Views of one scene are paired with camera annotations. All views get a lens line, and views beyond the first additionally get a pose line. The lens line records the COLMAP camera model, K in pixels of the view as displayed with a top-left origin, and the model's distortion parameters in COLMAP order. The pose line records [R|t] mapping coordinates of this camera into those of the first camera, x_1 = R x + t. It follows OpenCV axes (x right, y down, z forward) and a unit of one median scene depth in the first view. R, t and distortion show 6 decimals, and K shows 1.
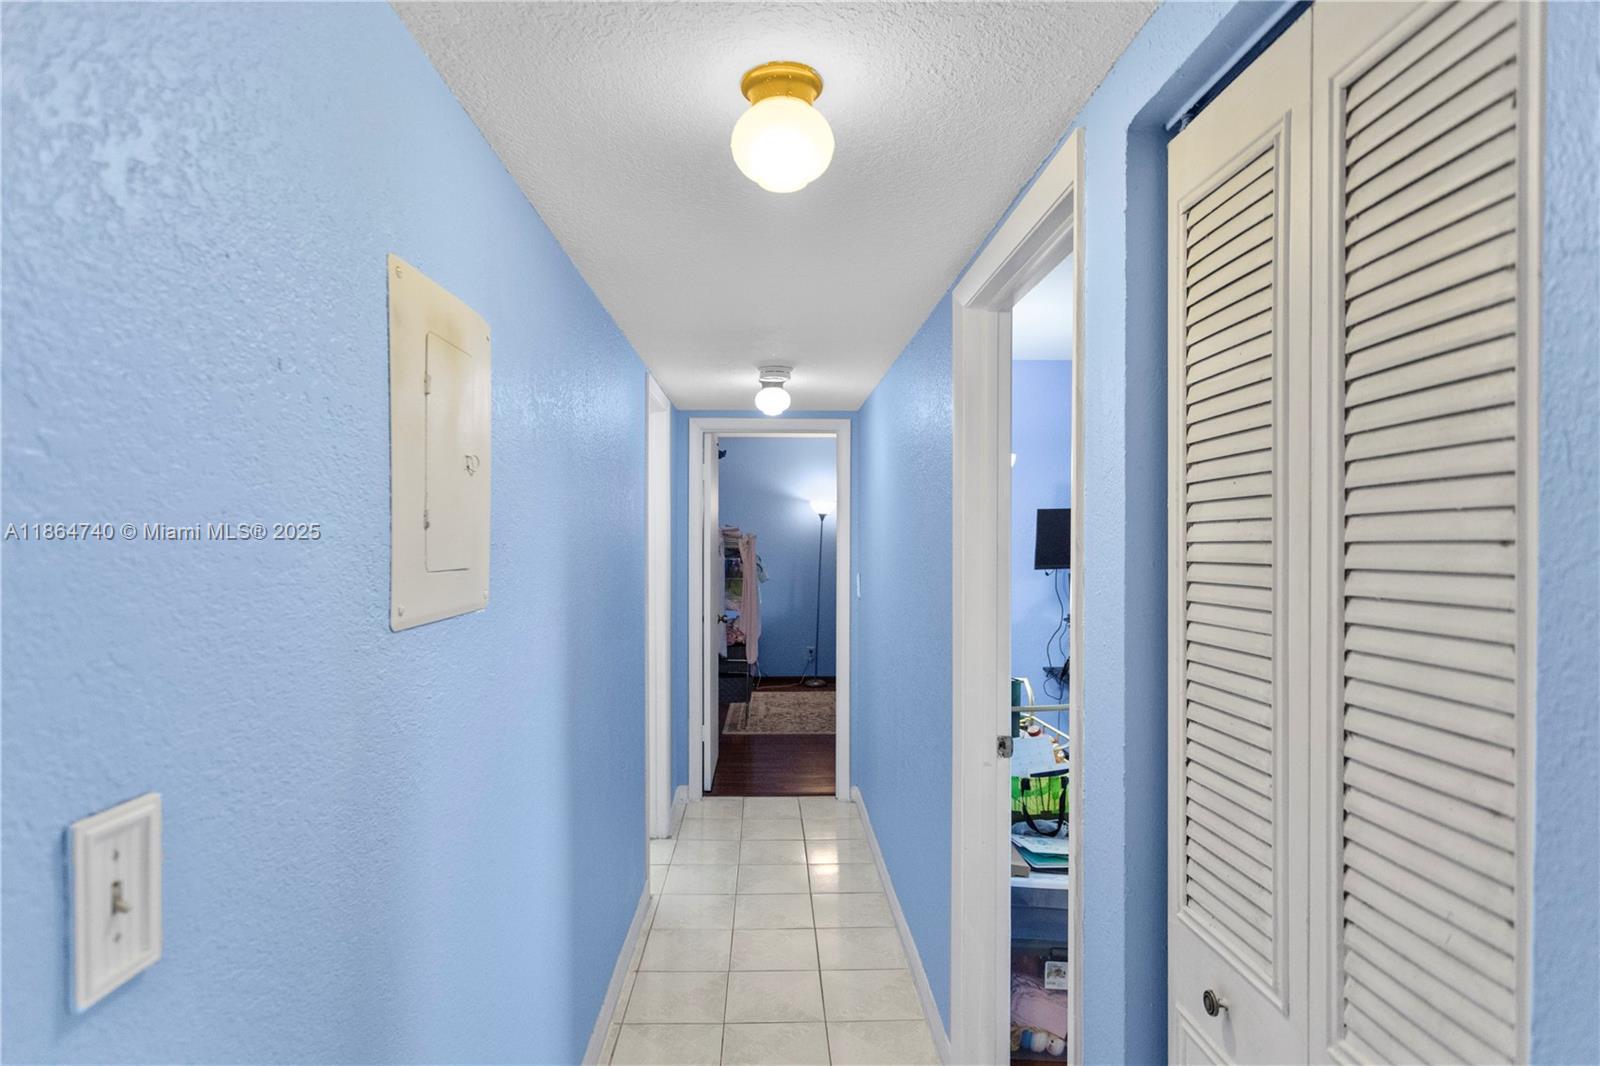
lens RADIAL K [[850.8, 0, 800.0], [0, 850.8, 533.0], [0, 0, 1]] dist [-0.000404, -0.000409]
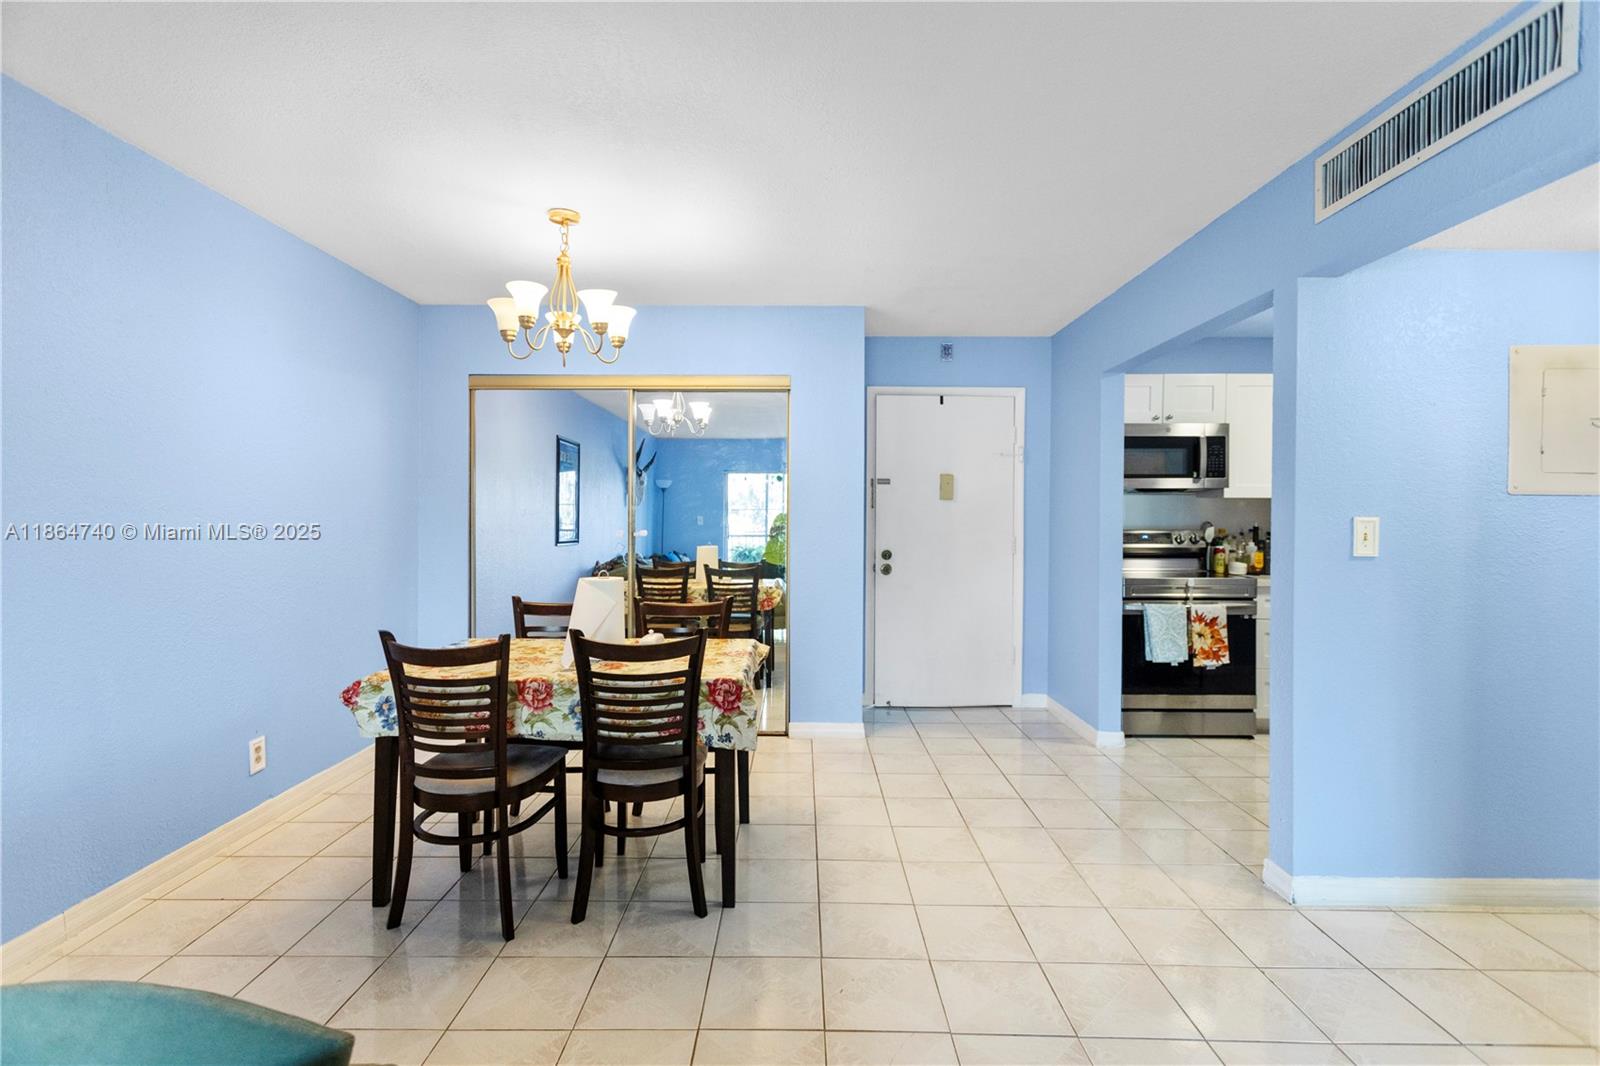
lens RADIAL K [[748.7, 0, 798.6], [0, 748.7, 519.4], [0, 0, 1]] dist [0.004389, 0.000029]
pose [[-0.038425, 0.010606, -0.999205, 1.786601], [-0.006291, 0.999921, 0.010855, 0.172732], [0.999242, 0.006703, -0.038356, -1.001759]]
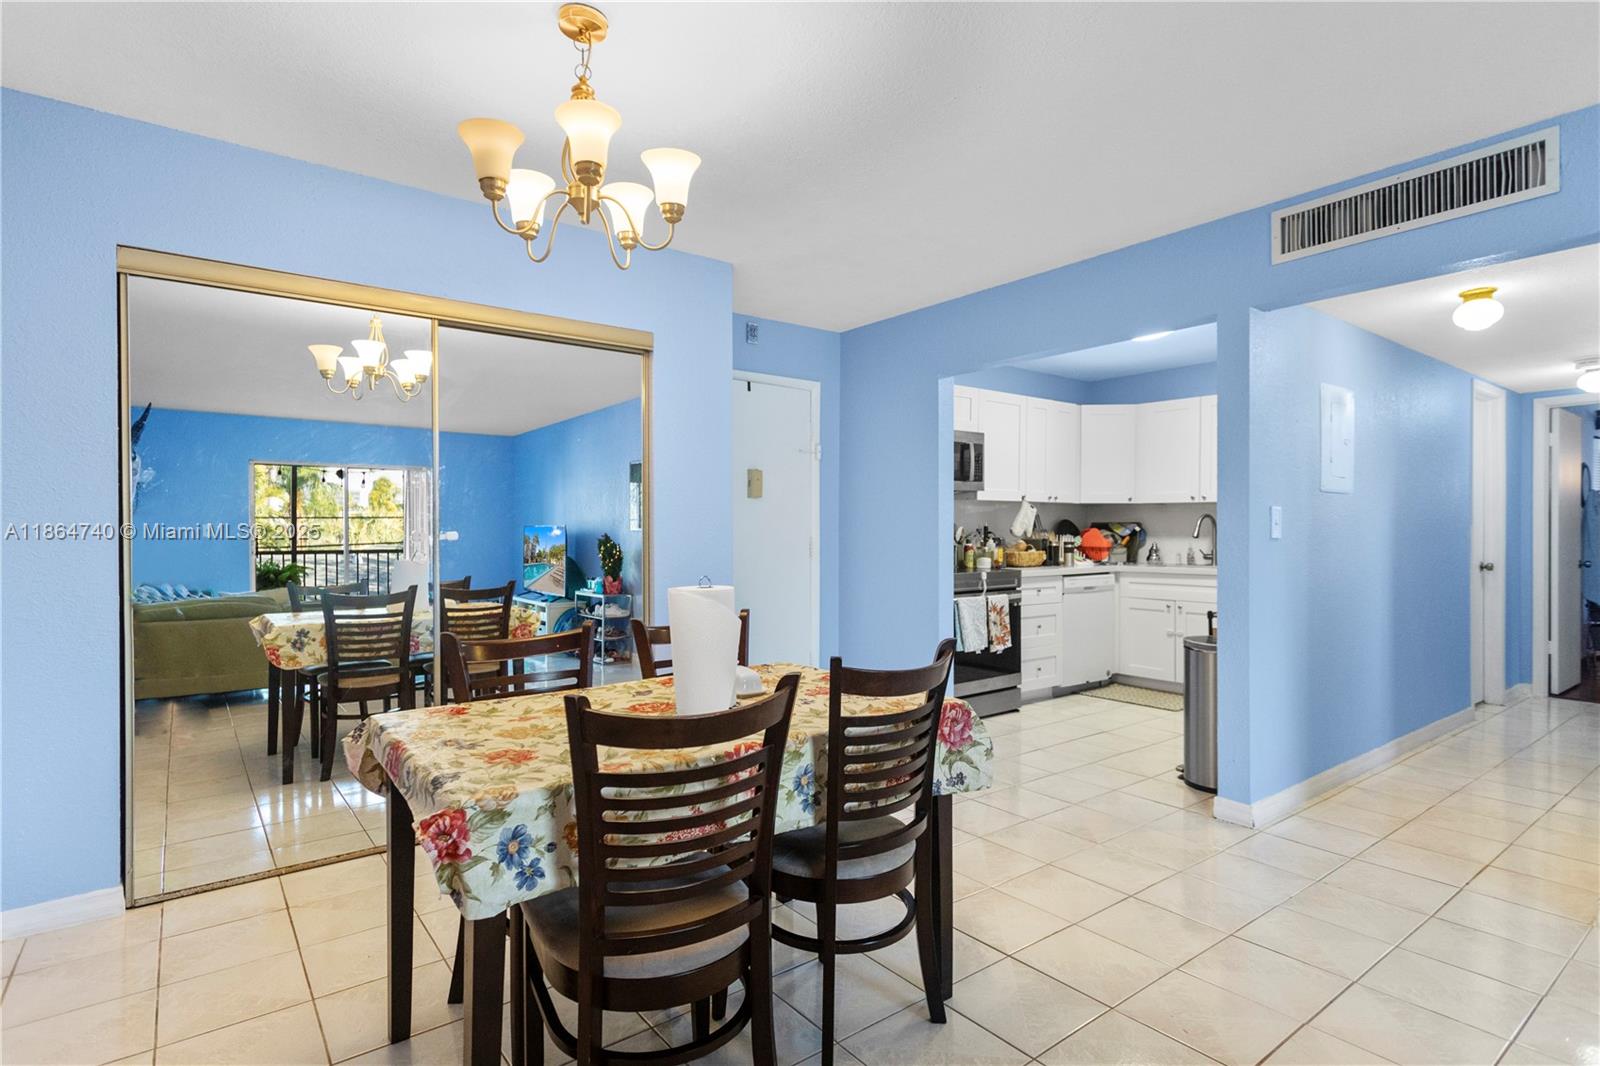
lens RADIAL K [[798.6, 0, 800.0], [0, 798.6, 533.0], [0, 0, 1]] dist [0.007863, -0.000882]
pose [[0.575467, 0.005039, -0.817809, 0.938721], [-0.001582, 0.999986, 0.005048, 0.263966], [0.817823, -0.001612, 0.575467, -2.534727]]
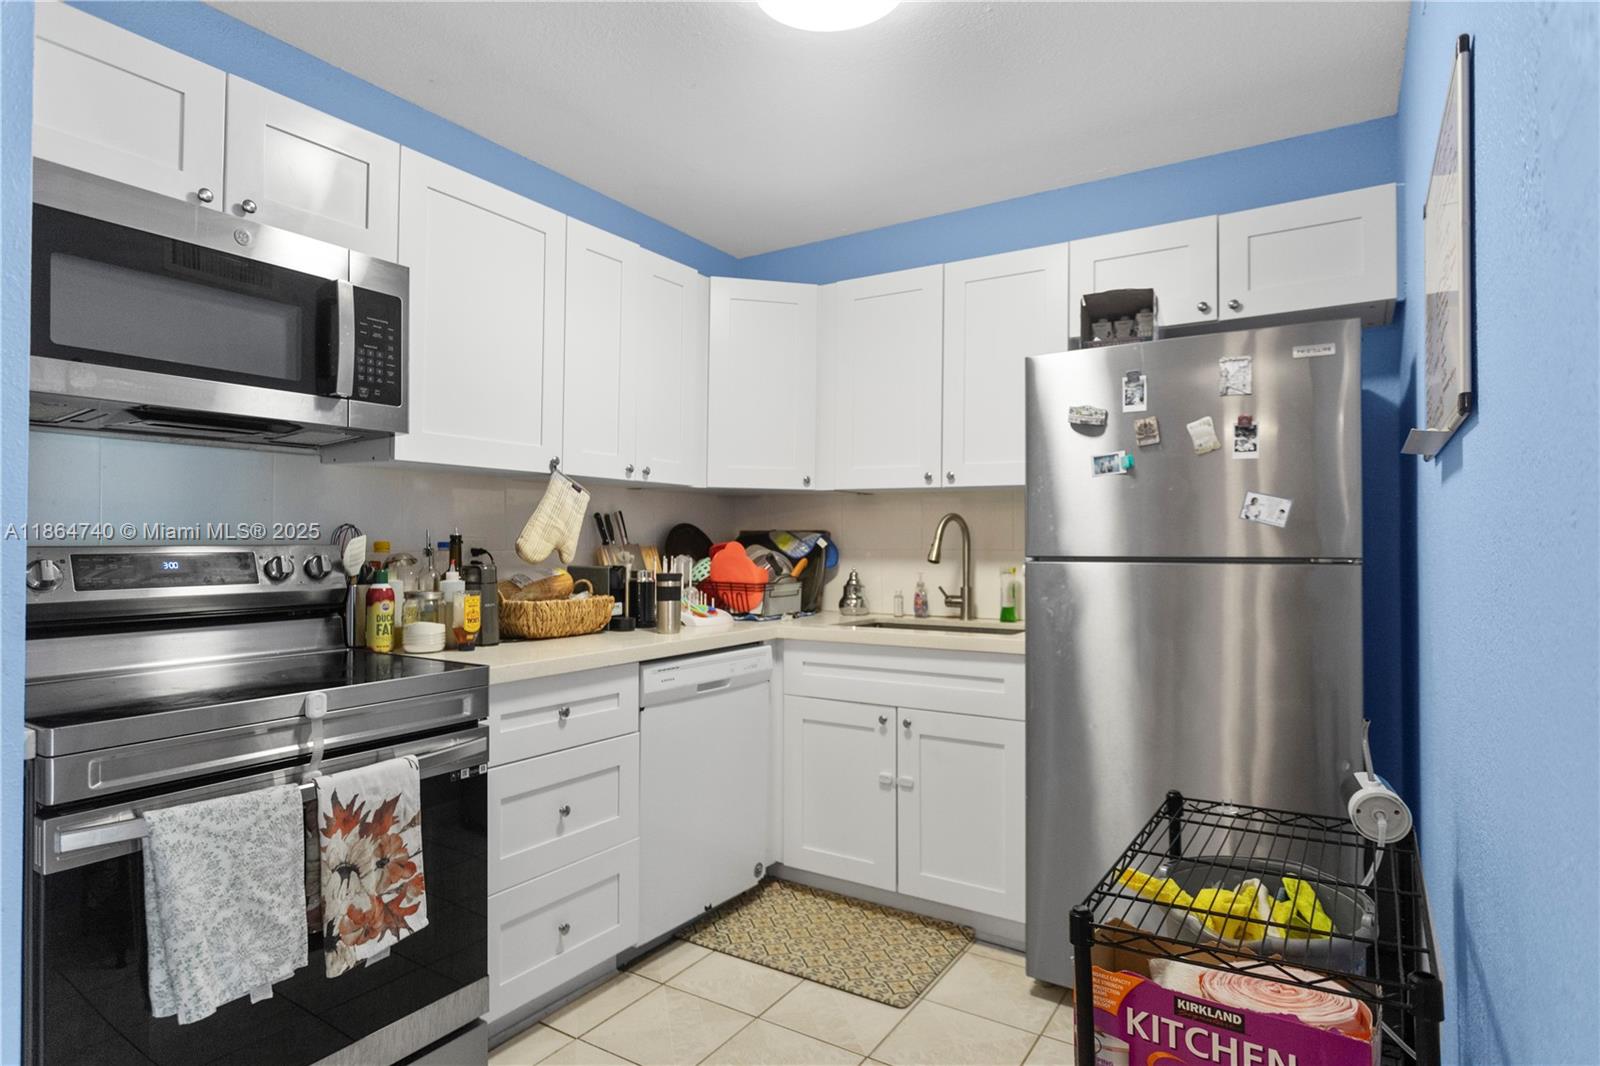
lens RADIAL K [[885.1, 0, 800.0], [0, 885.1, 533.0], [0, 0, 1]] dist [-0.000535, 0.000162]
pose [[0.825448, -0.002642, -0.564471, -0.653750], [-0.005053, 0.999914, -0.012070, 0.260564], [0.564455, 0.012815, 0.825364, 0.111323]]
